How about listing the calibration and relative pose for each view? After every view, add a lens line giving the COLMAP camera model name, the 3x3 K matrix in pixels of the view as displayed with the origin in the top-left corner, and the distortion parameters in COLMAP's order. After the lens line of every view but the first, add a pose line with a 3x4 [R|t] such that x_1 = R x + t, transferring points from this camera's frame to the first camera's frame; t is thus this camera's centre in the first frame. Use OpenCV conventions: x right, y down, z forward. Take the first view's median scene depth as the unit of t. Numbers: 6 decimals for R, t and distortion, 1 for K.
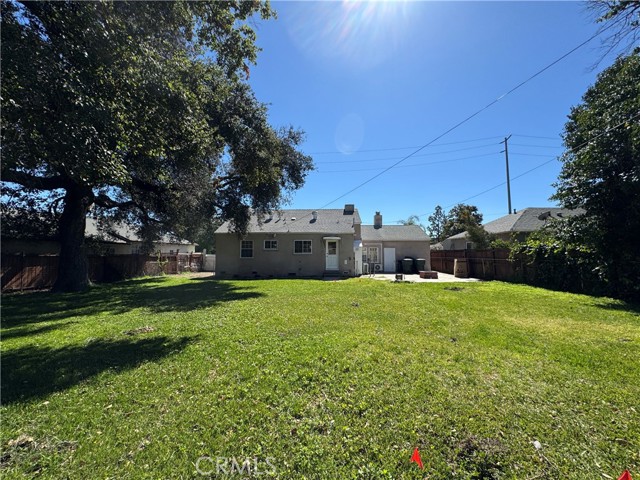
lens RADIAL K [[256.7, 0, 320.0], [0, 256.7, 240.4], [0, 0, 1]] dist [0.000765, -0.000098]
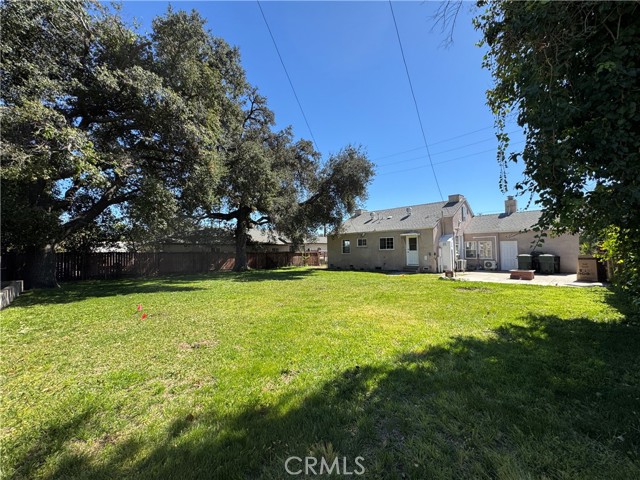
lens RADIAL K [[256.7, 0, 318.6], [0, 256.7, 240.7], [0, 0, 1]] dist [0.000765, -0.000098]
pose [[0.726078, -0.037552, -0.686586, 0.474734], [0.050350, 0.998731, -0.001378, -0.000553], [0.685766, -0.033569, 0.727047, 0.006628]]
